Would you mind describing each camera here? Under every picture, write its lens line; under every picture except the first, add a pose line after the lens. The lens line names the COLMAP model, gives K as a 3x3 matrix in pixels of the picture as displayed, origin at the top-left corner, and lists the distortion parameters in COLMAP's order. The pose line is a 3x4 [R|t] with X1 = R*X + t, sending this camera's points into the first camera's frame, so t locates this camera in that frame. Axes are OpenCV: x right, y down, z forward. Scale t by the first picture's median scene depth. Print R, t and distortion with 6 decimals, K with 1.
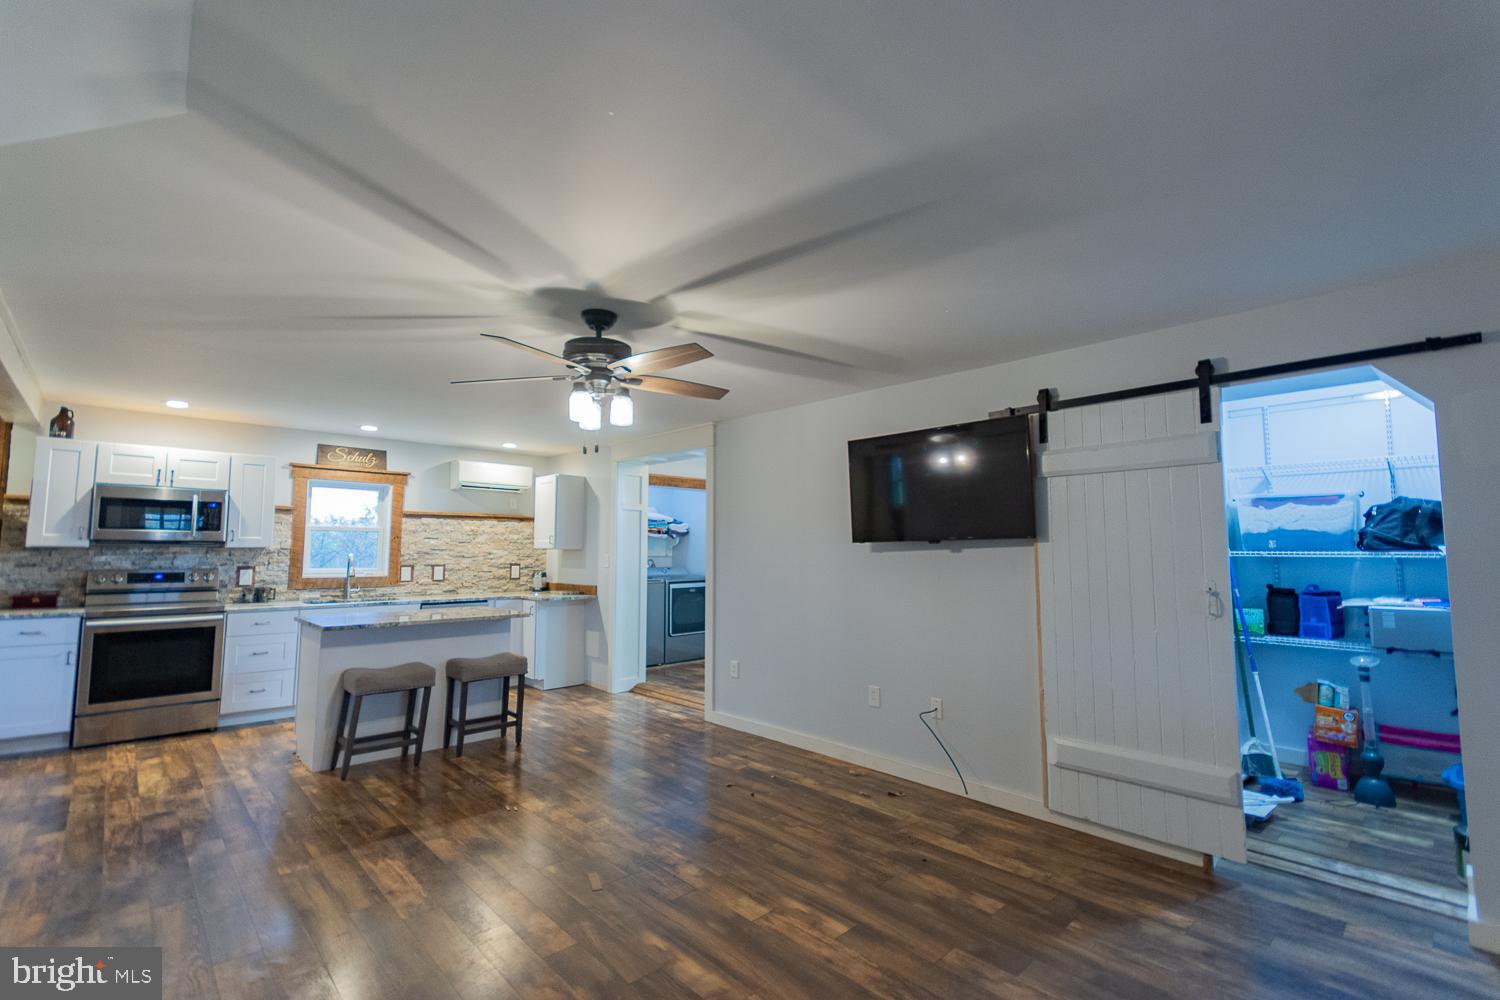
lens RADIAL K [[660.8, 0, 751.4], [0, 660.8, 503.4], [0, 0, 1]] dist [0.015630, -0.004203]
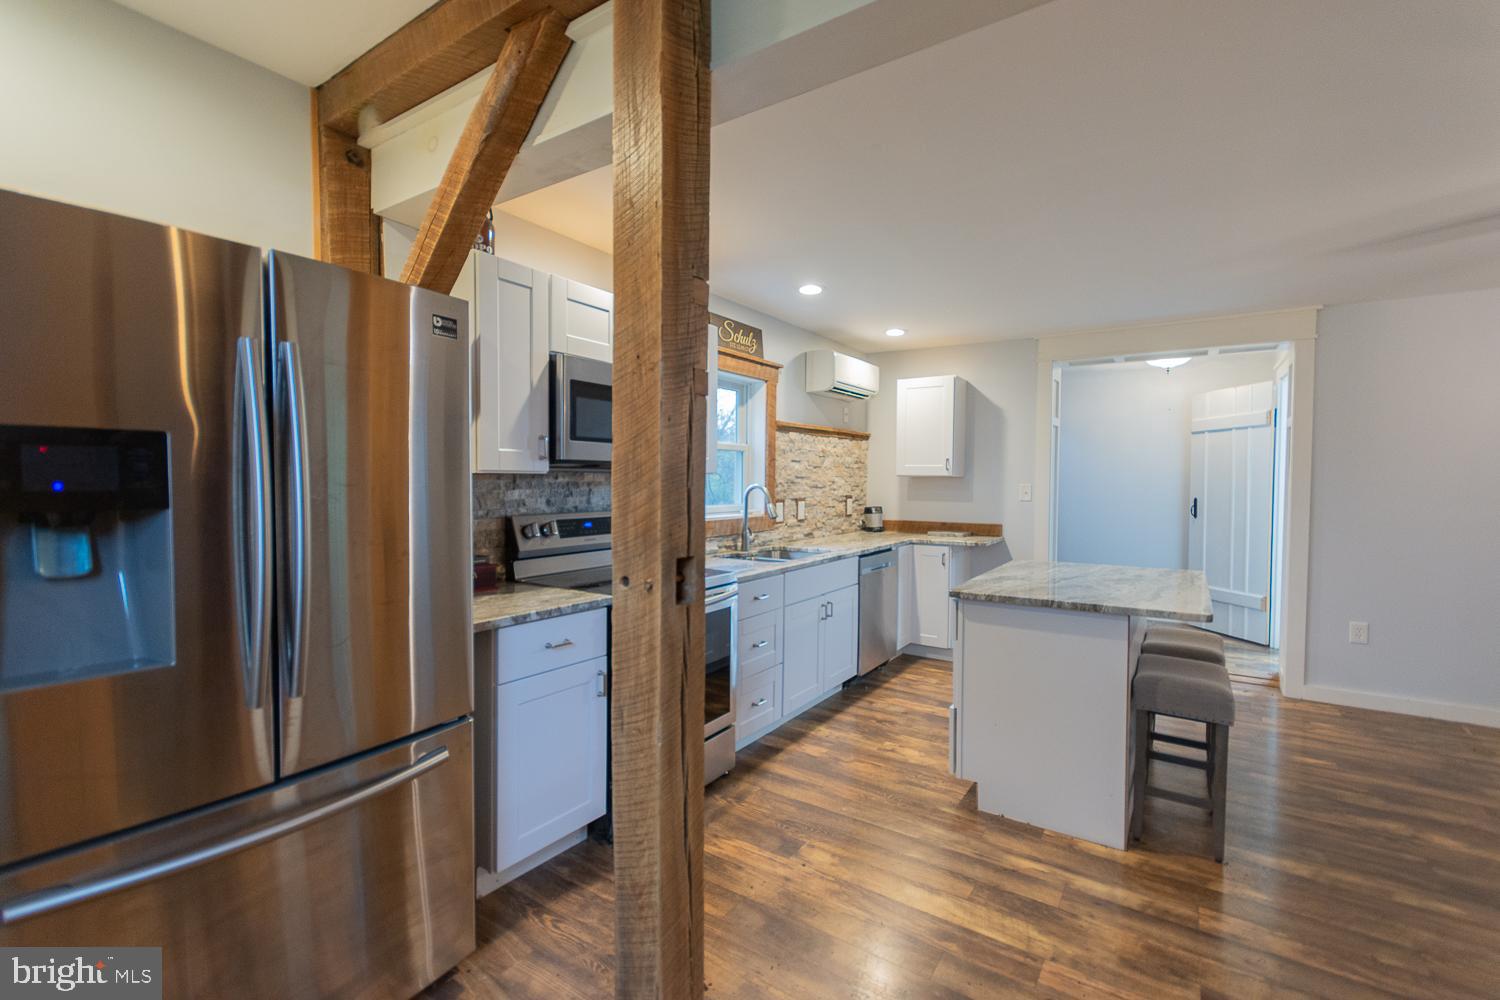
lens RADIAL K [[660.8, 0, 750.5], [0, 660.8, 503.8], [0, 0, 1]] dist [0.015630, -0.004203]
pose [[0.975948, -0.010008, 0.217772, -0.811778], [-0.014624, 0.993690, 0.111203, 0.023882], [-0.217511, -0.111713, 0.969644, 0.385232]]
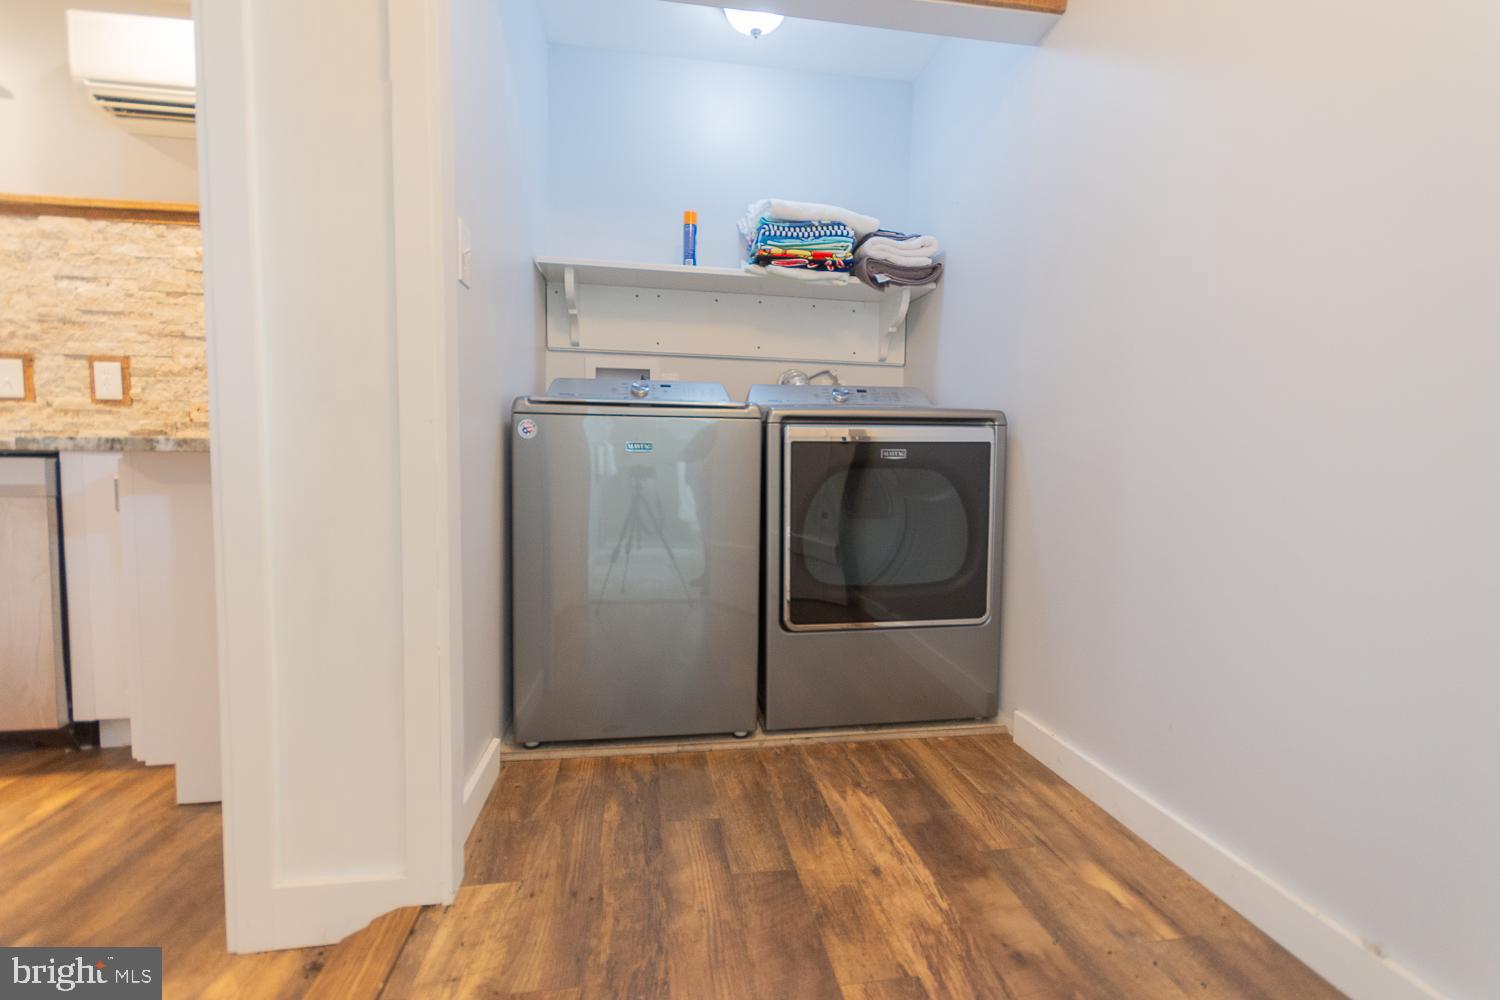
lens RADIAL K [[660.8, 0, 746.3], [0, 660.8, 508.3], [0, 0, 1]] dist [0.015630, -0.004203]
pose [[0.816008, 0.045996, -0.576208, 0.011162], [0.032084, 0.991688, 0.124599, 0.165943], [0.577150, -0.120161, 0.807749, 1.075210]]
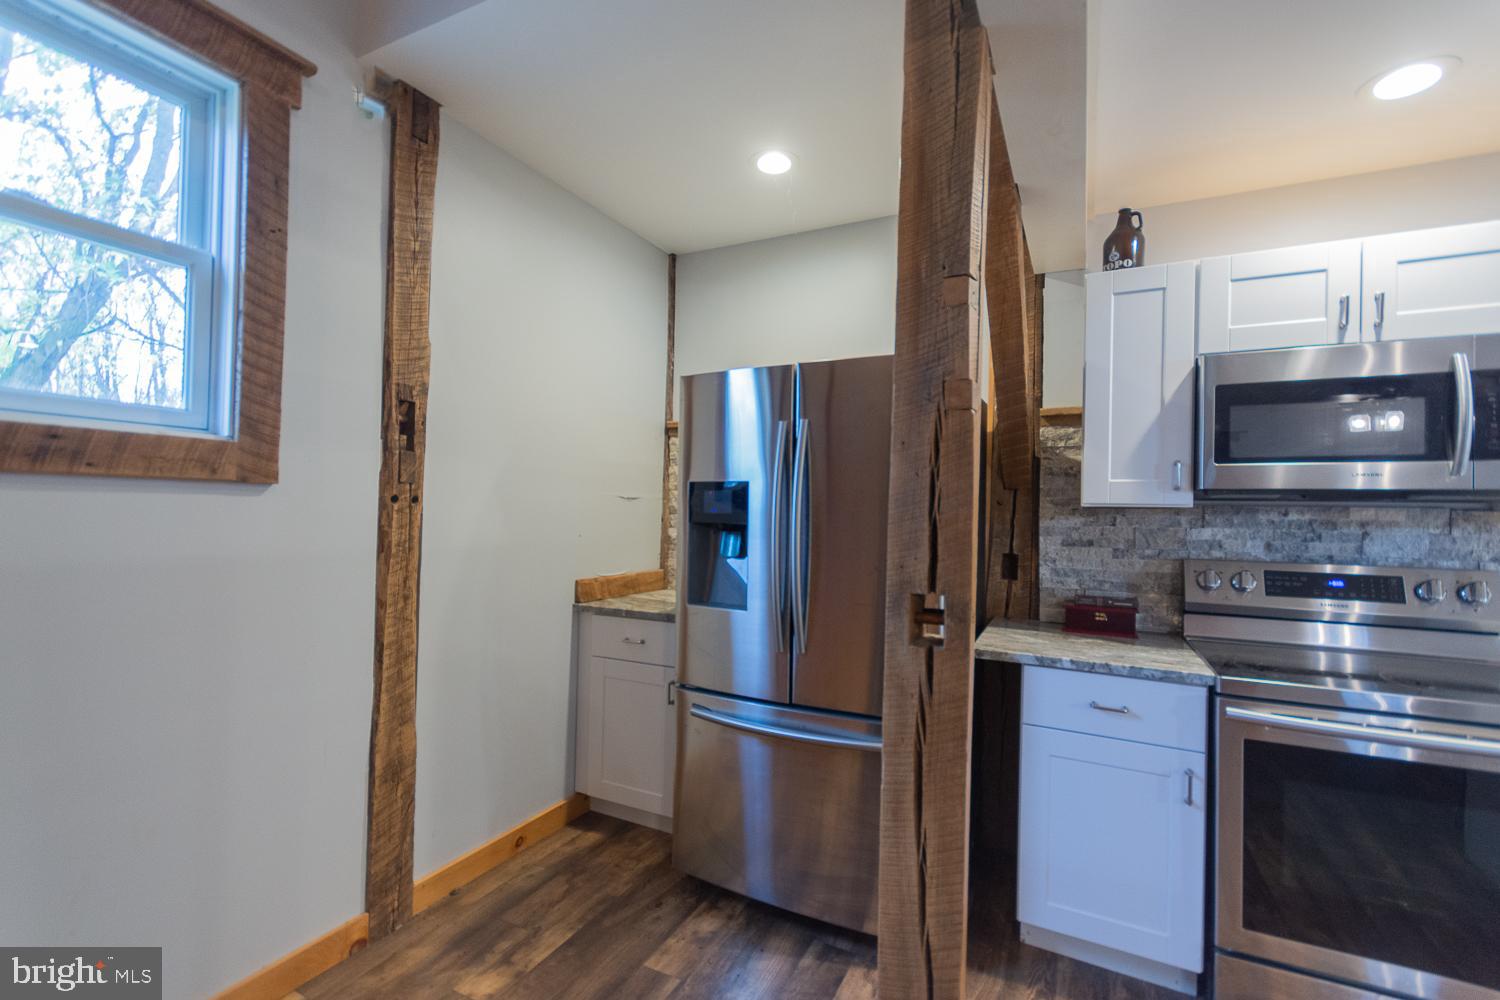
lens RADIAL K [[660.8, 0, 749.8], [0, 660.8, 501.5], [0, 0, 1]] dist [0.015630, -0.004203]
pose [[0.338234, -0.011733, -0.940989, -0.588155], [0.055912, 0.998406, 0.007648, 0.036176], [0.939400, -0.055199, 0.338351, 0.505004]]
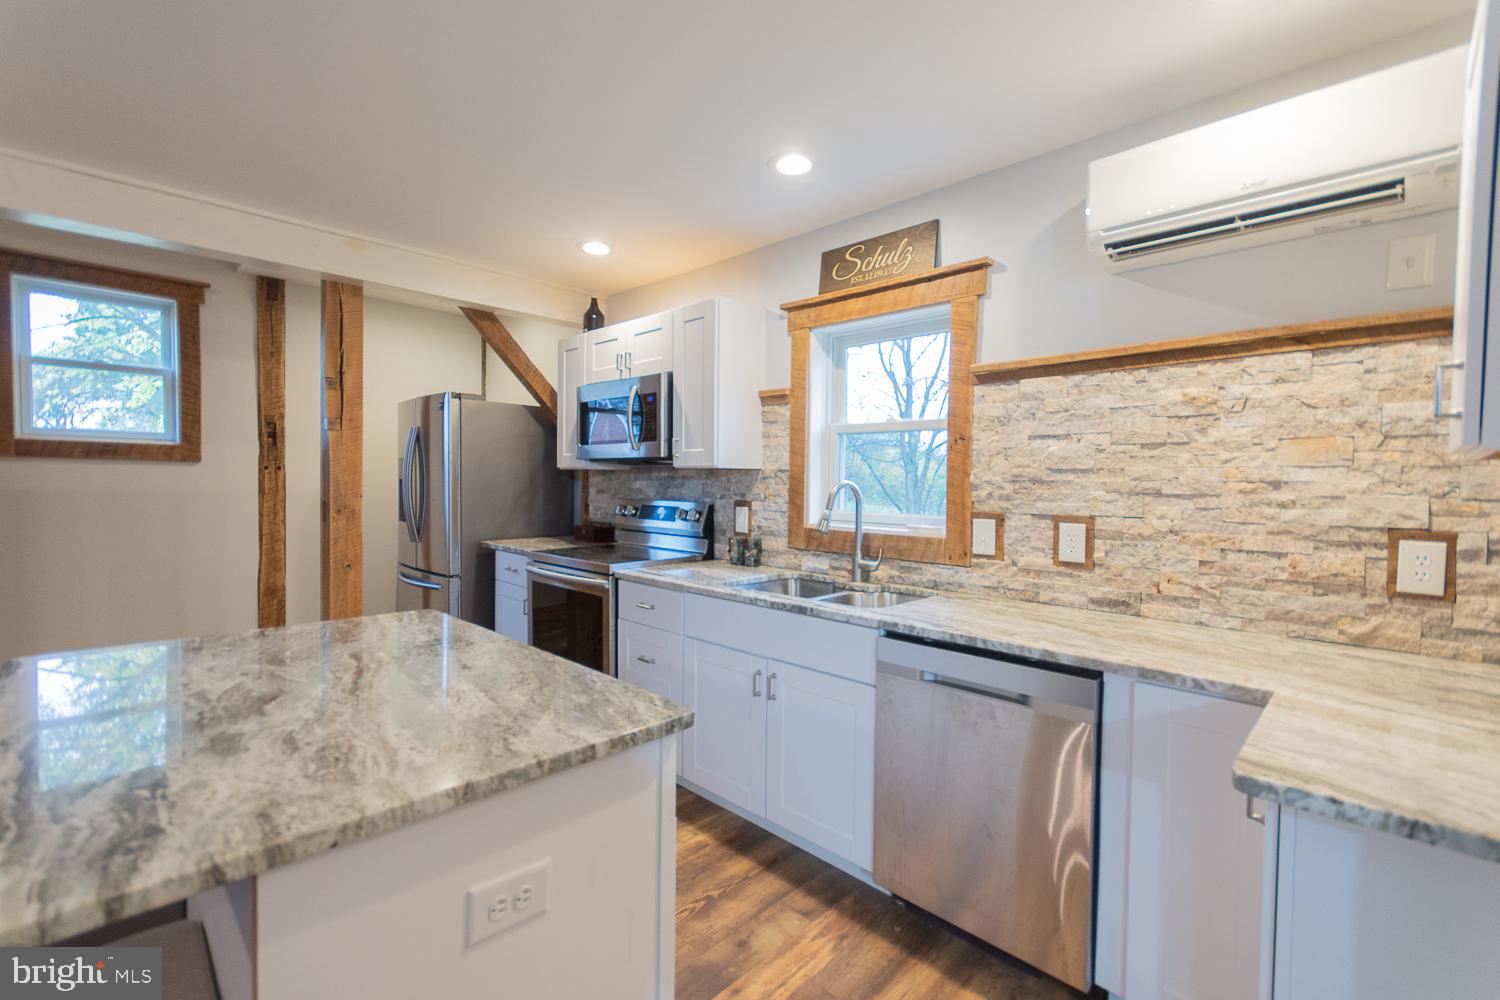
lens RADIAL K [[660.8, 0, 749.8], [0, 660.8, 500.9], [0, 0, 1]] dist [0.015630, -0.004203]
pose [[0.032832, 0.026639, -0.999106, -0.181726], [0.061145, 0.997719, 0.028612, 0.078600], [0.997589, -0.062030, 0.031128, 0.993861]]
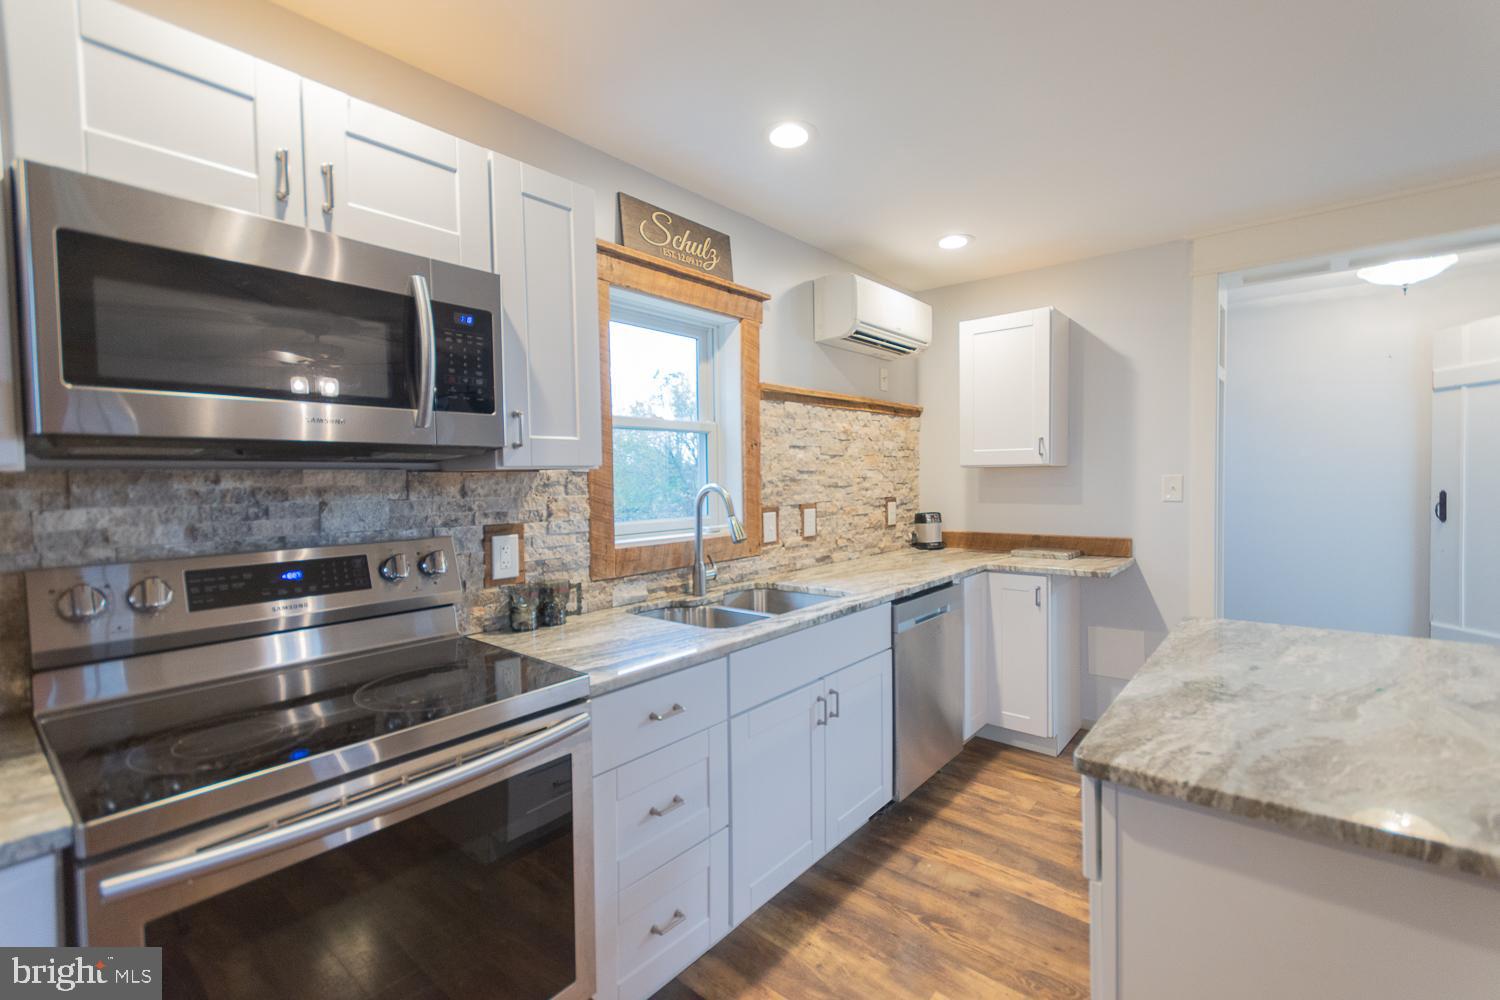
lens RADIAL K [[660.8, 0, 750.6], [0, 660.8, 503.0], [0, 0, 1]] dist [0.015630, -0.004203]
pose [[0.993678, -0.026784, 0.109023, -0.672454], [0.014509, 0.993617, 0.111867, 0.046843], [-0.111323, -0.109578, 0.987725, 0.652934]]
